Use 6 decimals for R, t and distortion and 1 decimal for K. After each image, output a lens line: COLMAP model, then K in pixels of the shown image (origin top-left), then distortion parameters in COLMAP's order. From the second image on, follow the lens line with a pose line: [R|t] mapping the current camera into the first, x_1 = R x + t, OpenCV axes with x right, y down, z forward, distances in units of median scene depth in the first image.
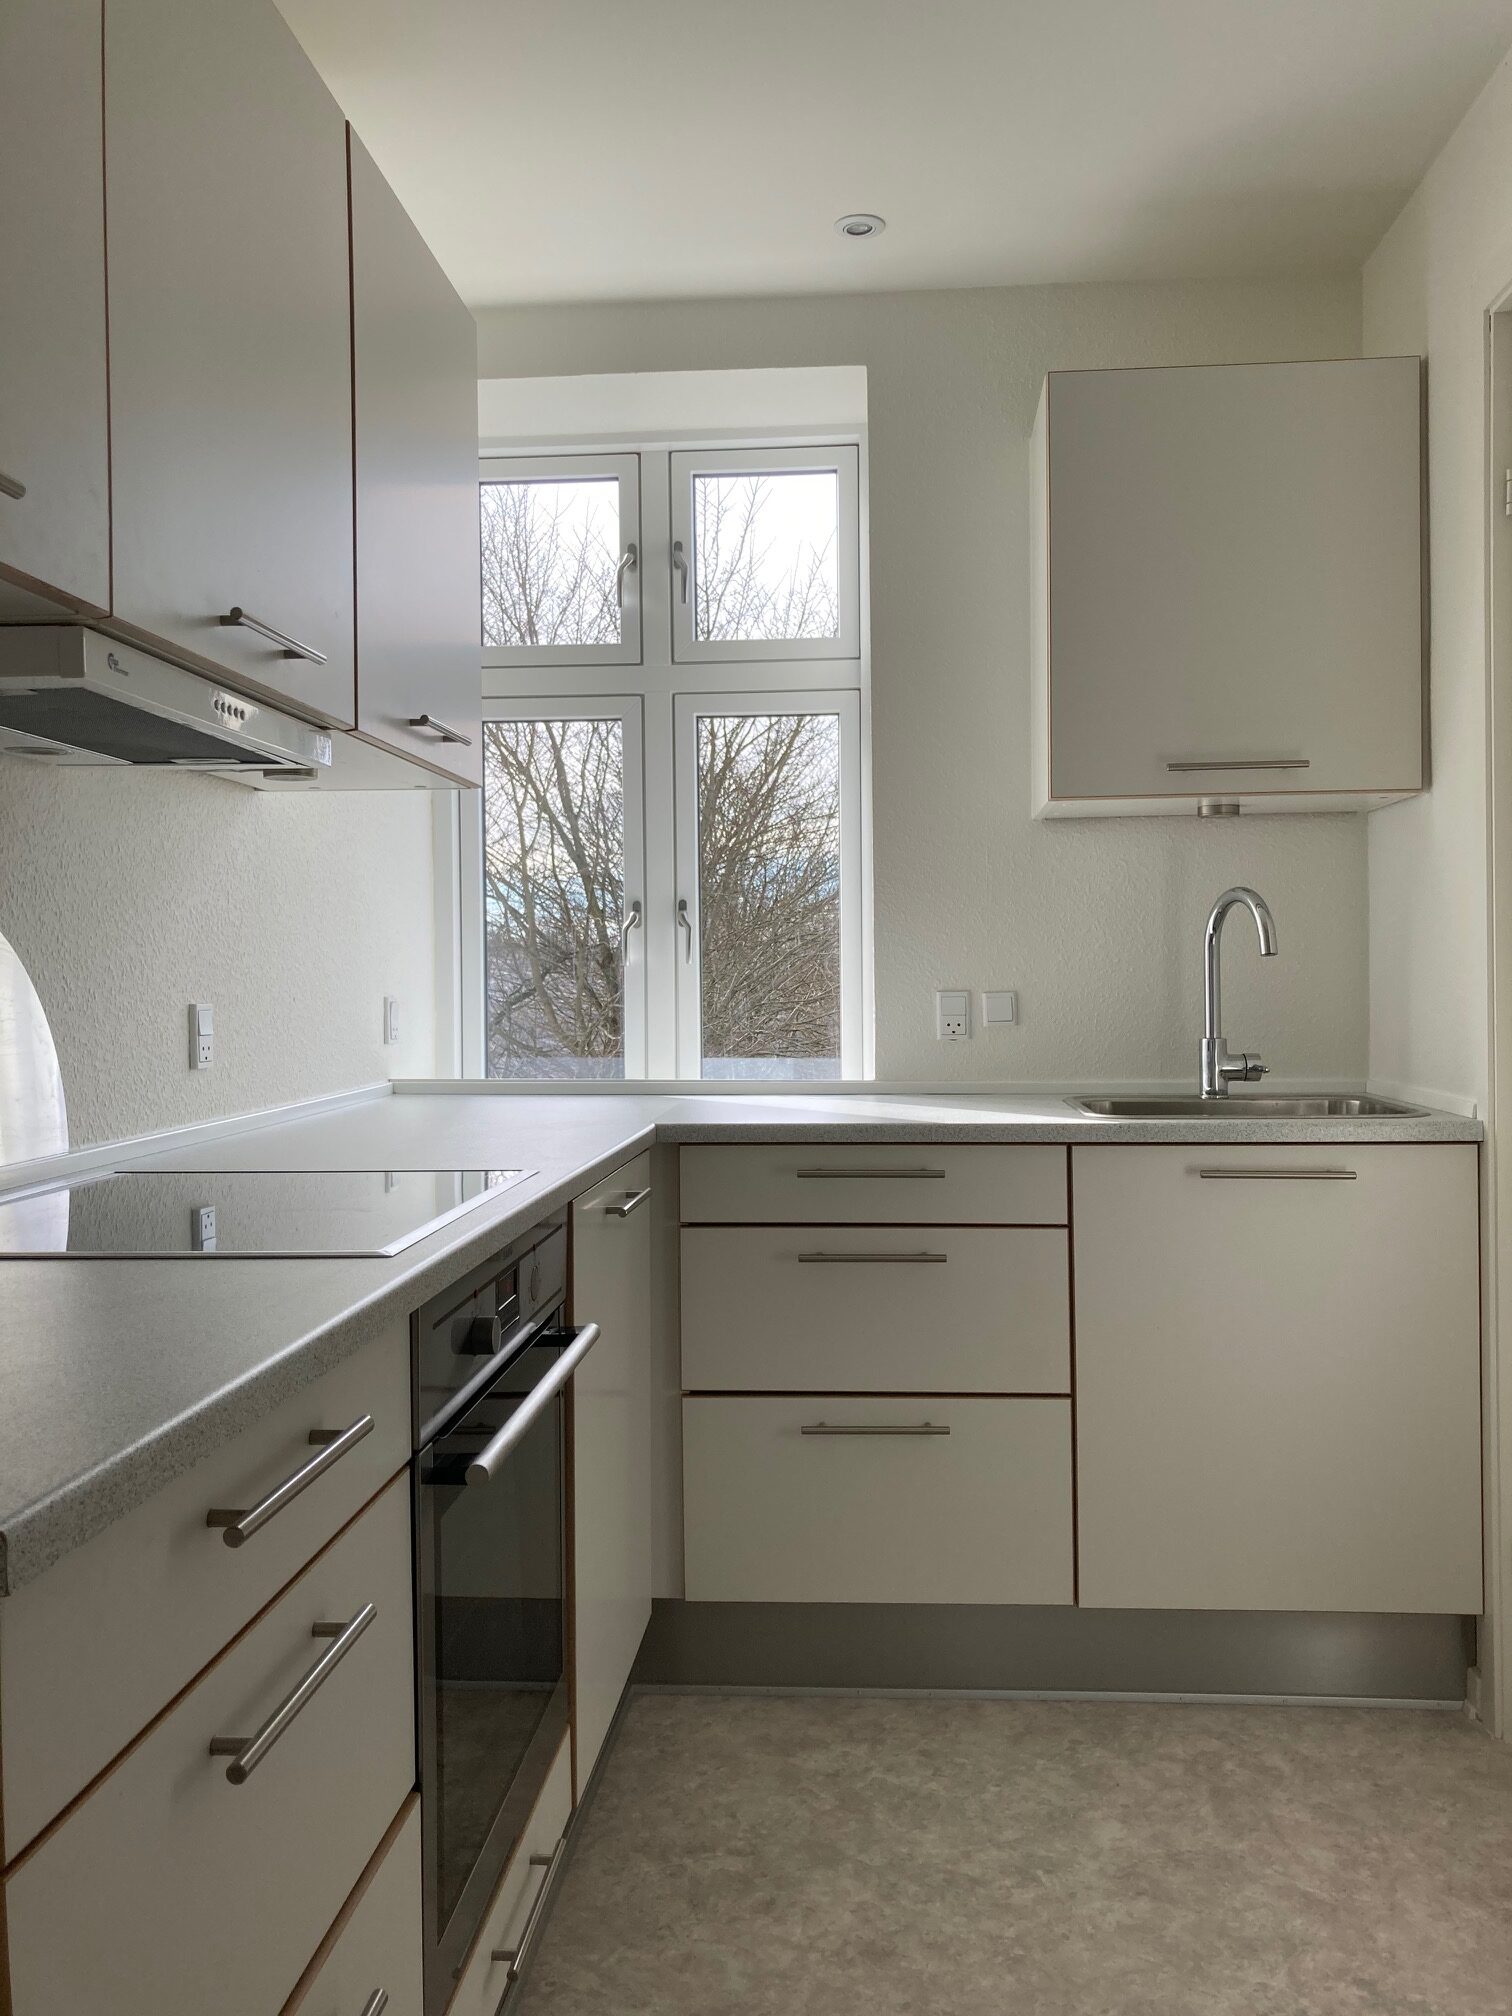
lens RADIAL K [[1632.1, 0, 767.1], [0, 1632.1, 1005.4], [0, 0, 1]] dist [0.070137, -0.029104]
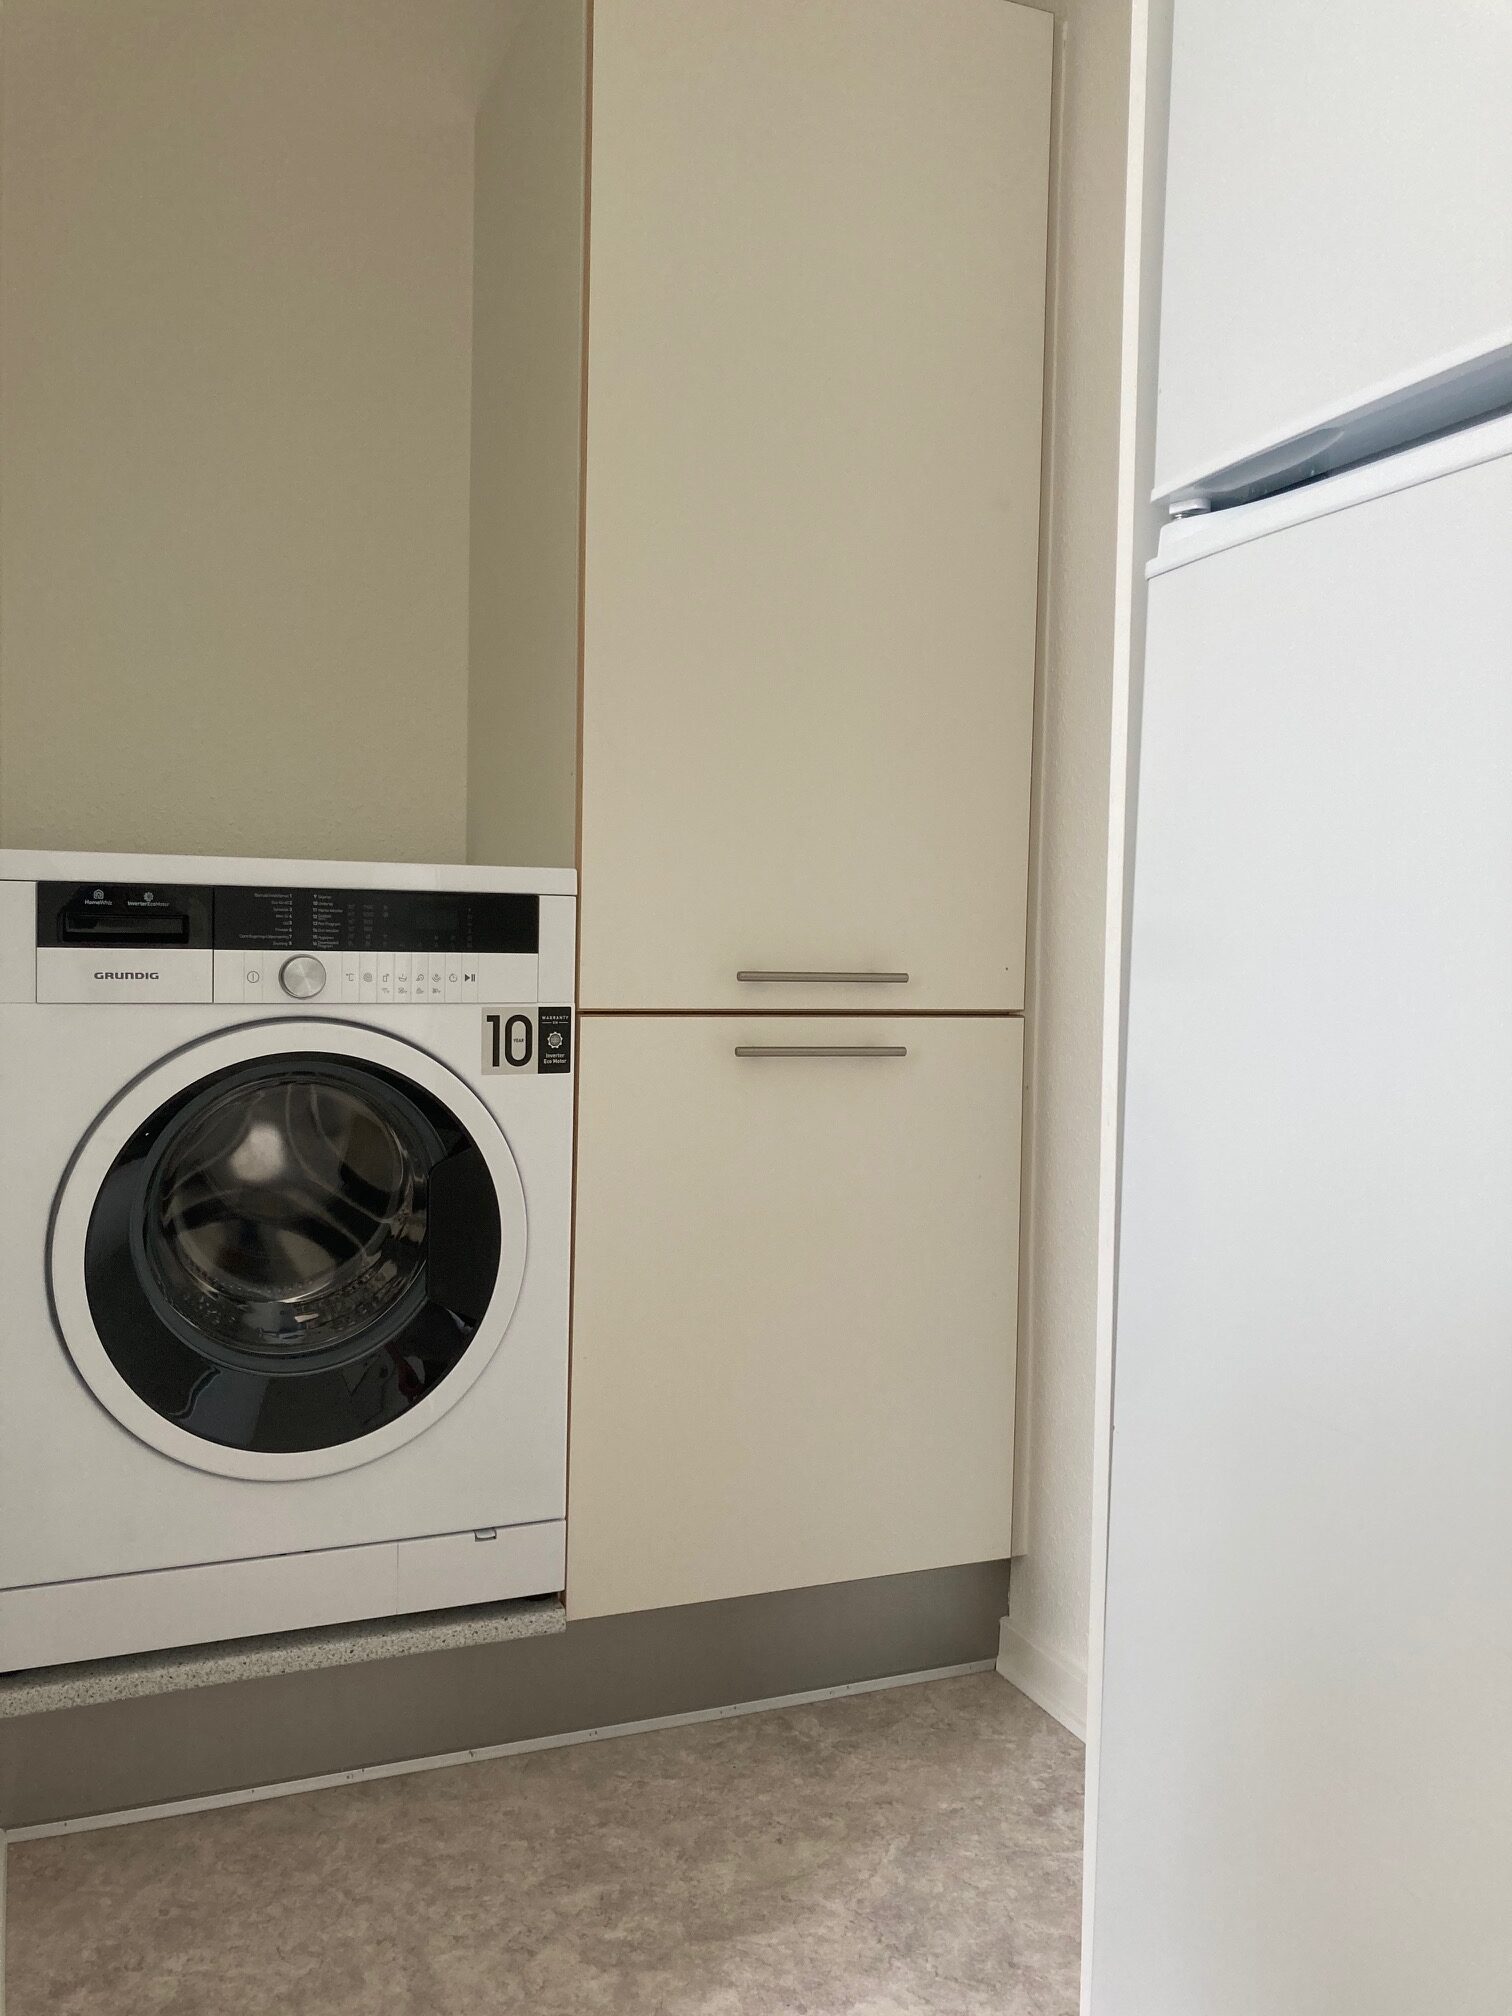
lens RADIAL K [[1632.1, 0, 772.0], [0, 1632.1, 1004.7], [0, 0, 1]] dist [0.070137, -0.029104]
pose [[-0.450745, -0.011001, 0.892585, -0.360871], [0.009877, 0.999801, 0.017310, 0.079851], [-0.892598, 0.016619, -0.450547, 1.314873]]
